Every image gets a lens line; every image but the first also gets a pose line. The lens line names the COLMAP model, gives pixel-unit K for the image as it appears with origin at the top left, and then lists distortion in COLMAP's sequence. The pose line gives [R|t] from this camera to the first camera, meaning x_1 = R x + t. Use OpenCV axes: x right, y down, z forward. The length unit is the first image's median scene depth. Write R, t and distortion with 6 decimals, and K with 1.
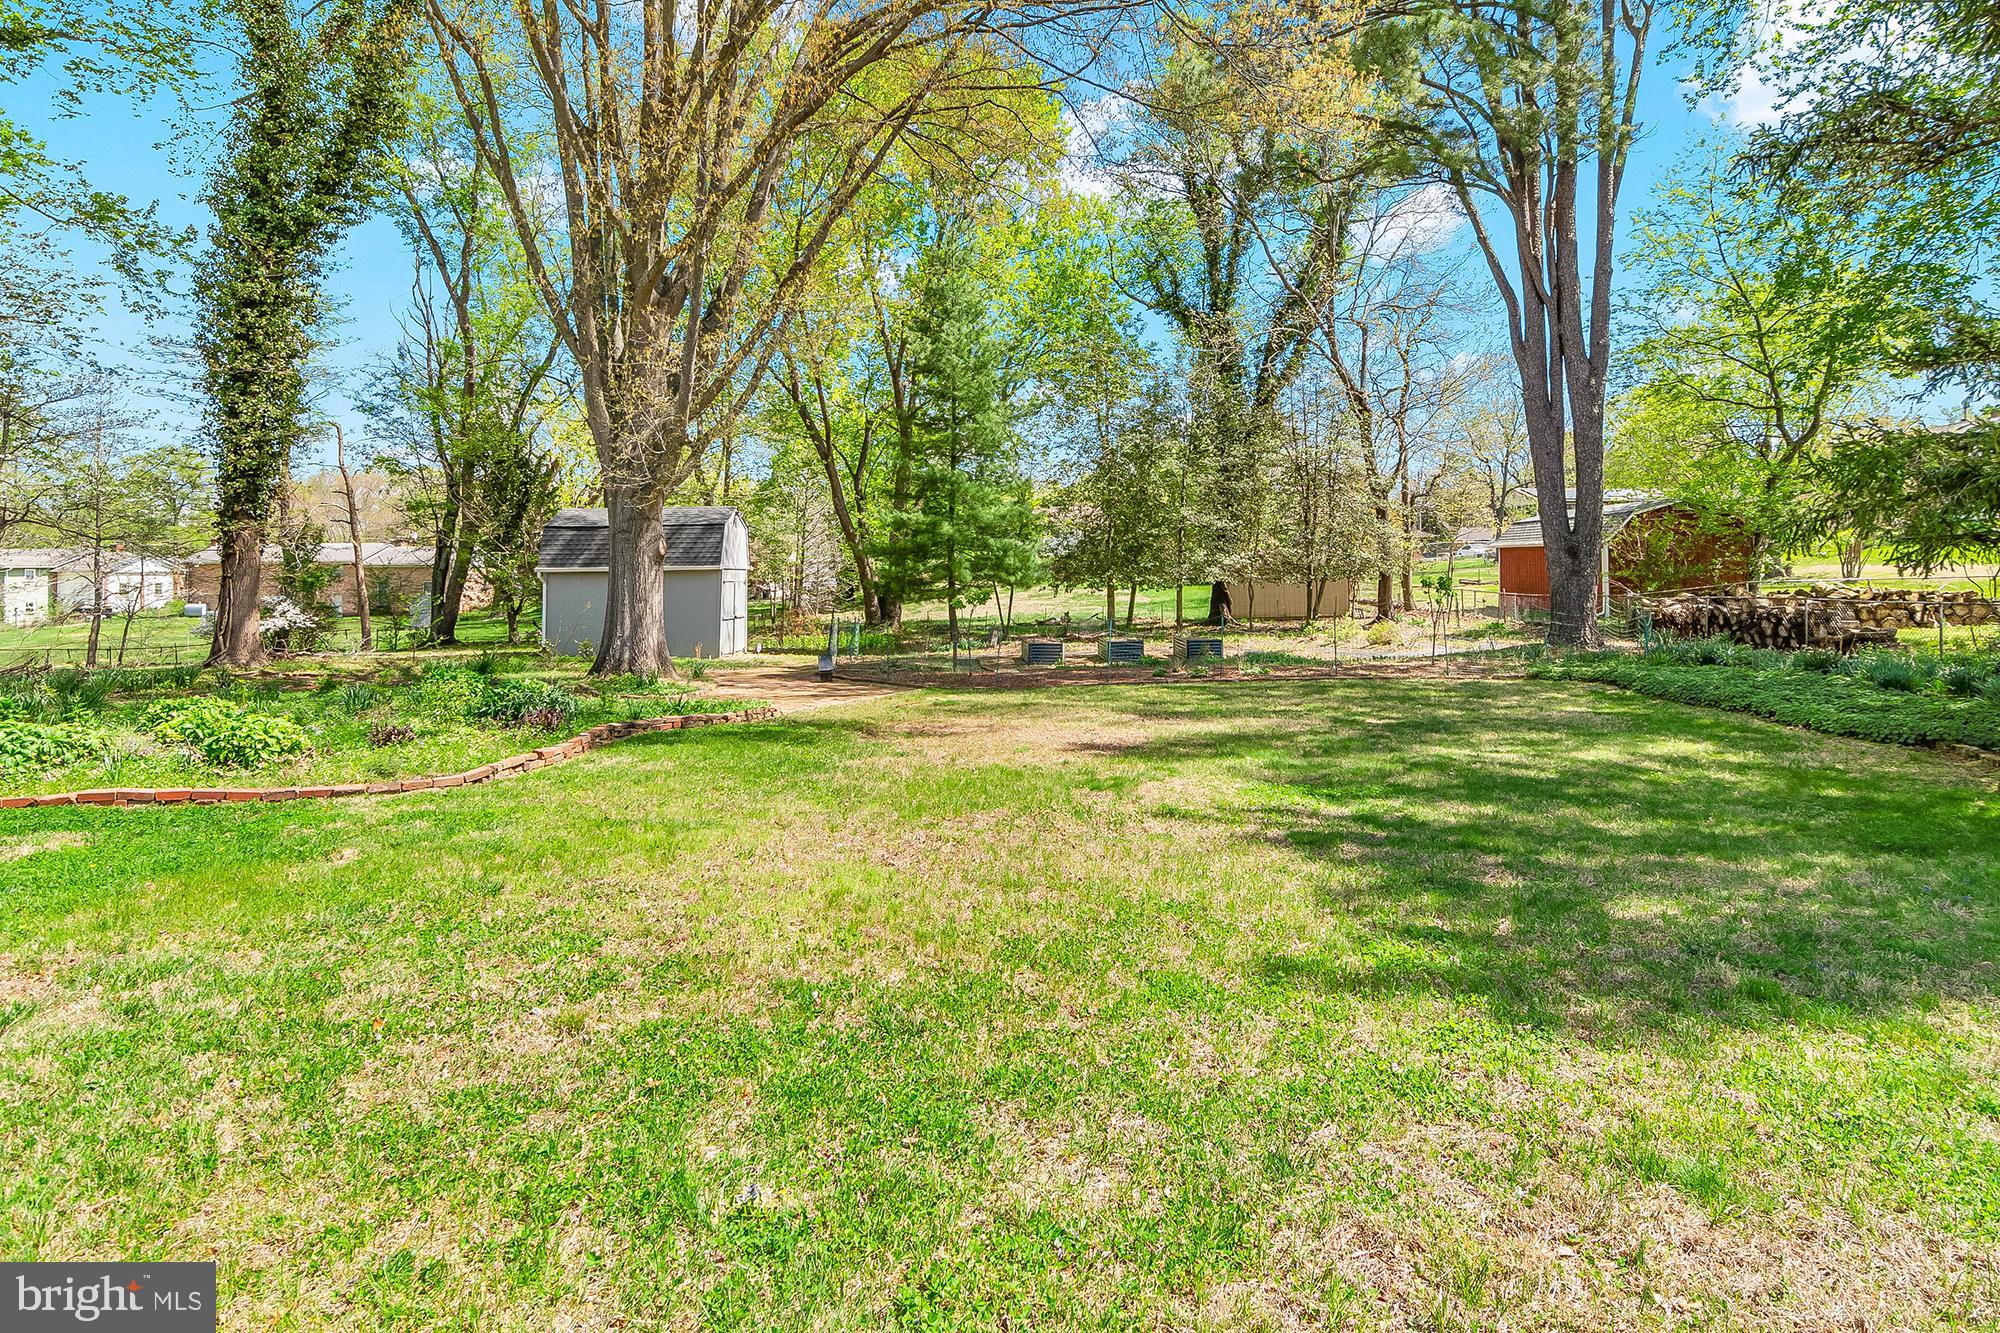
lens RADIAL K [[1015.7, 0, 1008.6], [0, 1015.7, 558.8], [0, 0, 1]] dist [0.003112, -0.015653]
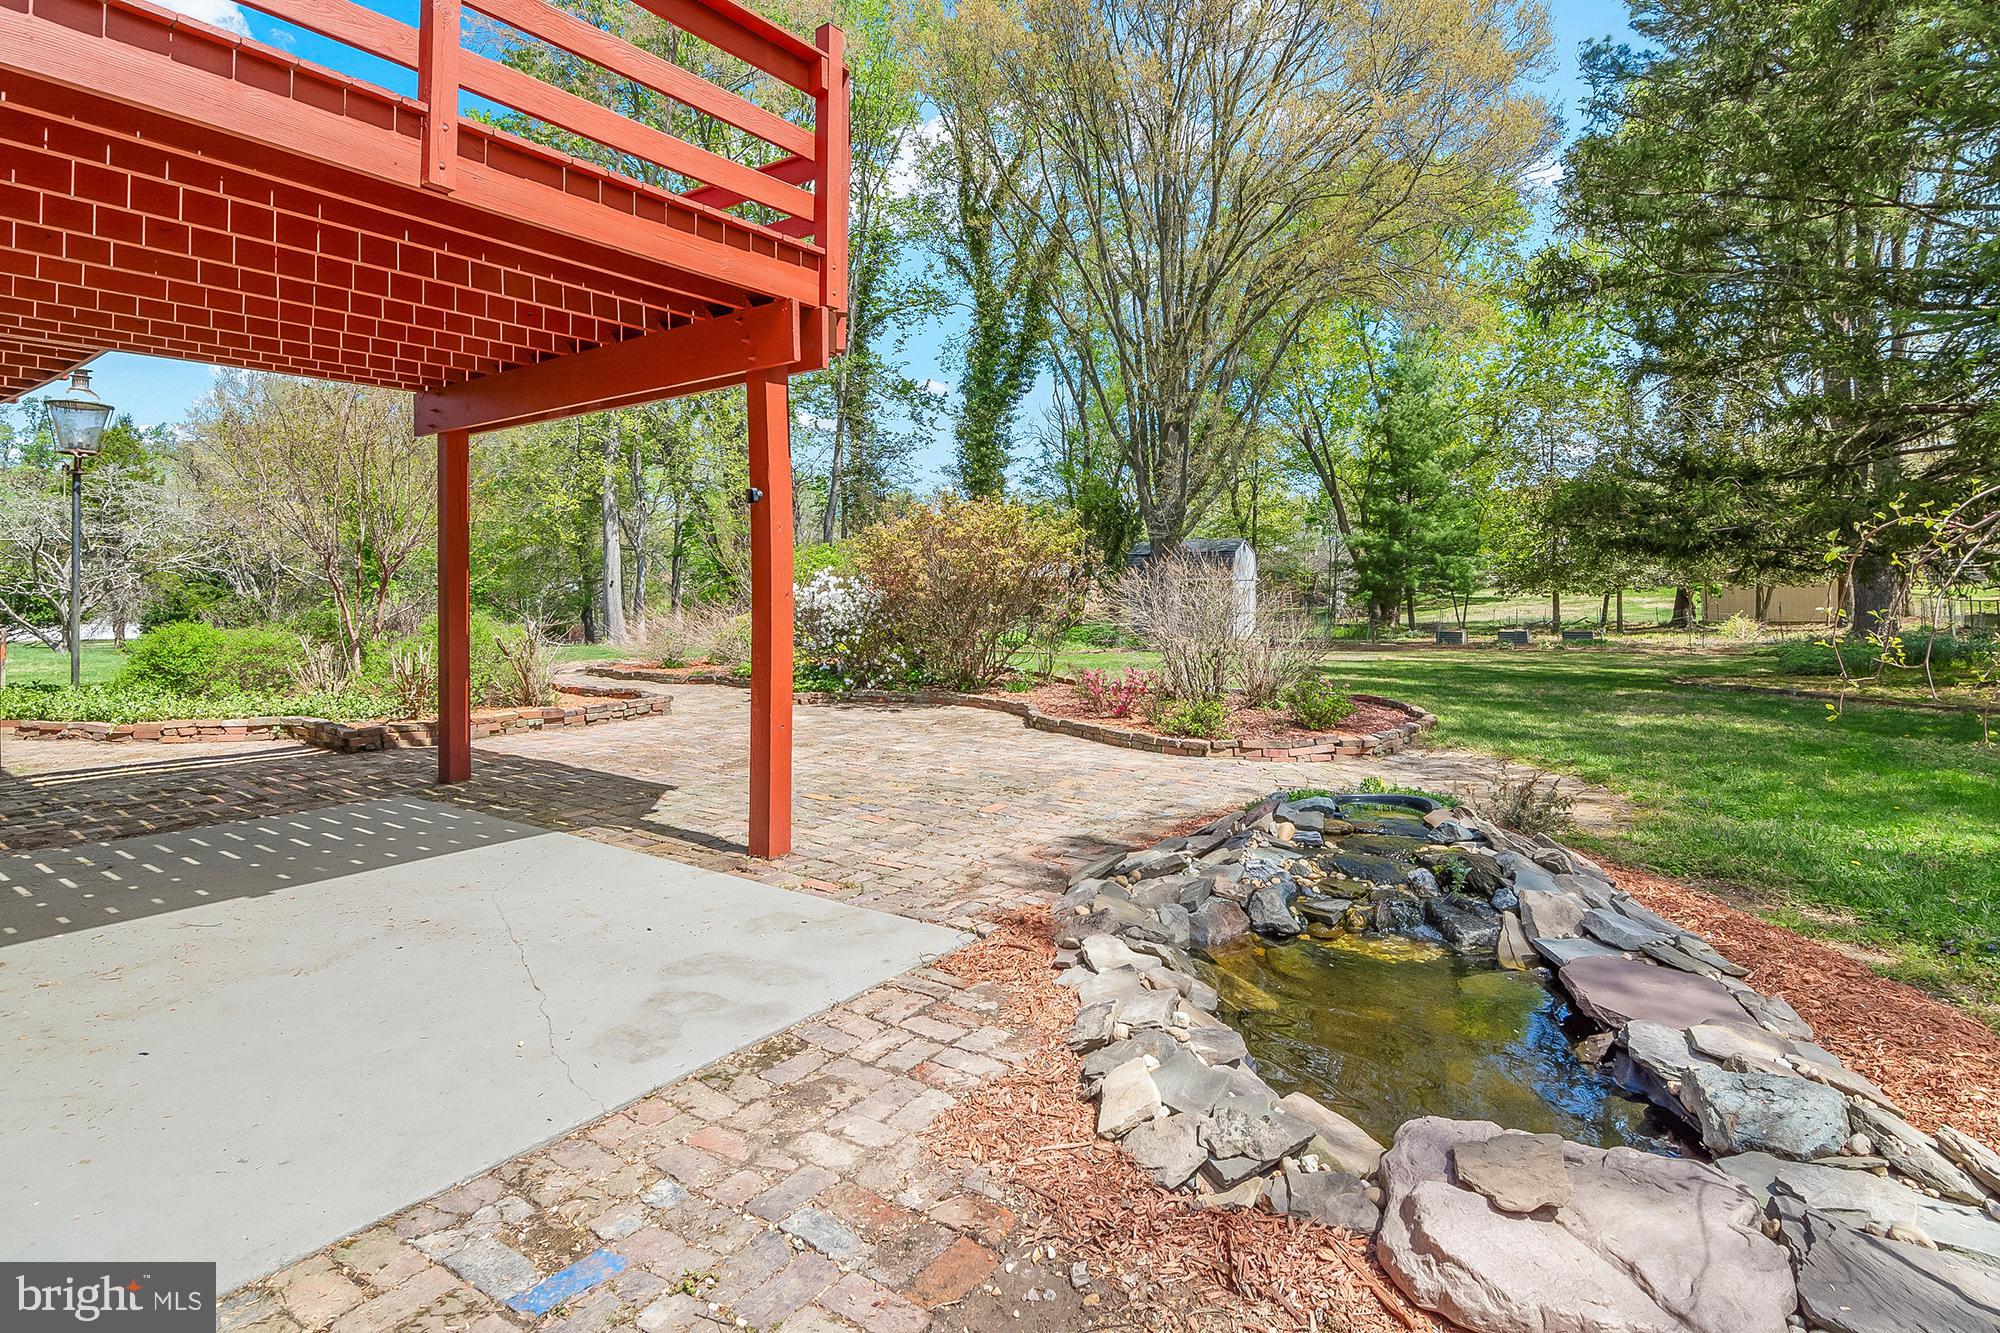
lens RADIAL K [[1015.7, 0, 1008.6], [0, 1015.7, 558.8], [0, 0, 1]] dist [0.003112, -0.015653]
pose [[0.839694, -0.020730, -0.542665, 0.256032], [0.015320, 0.999778, -0.014487, -0.004926], [0.542844, 0.003851, 0.839825, -0.452199]]
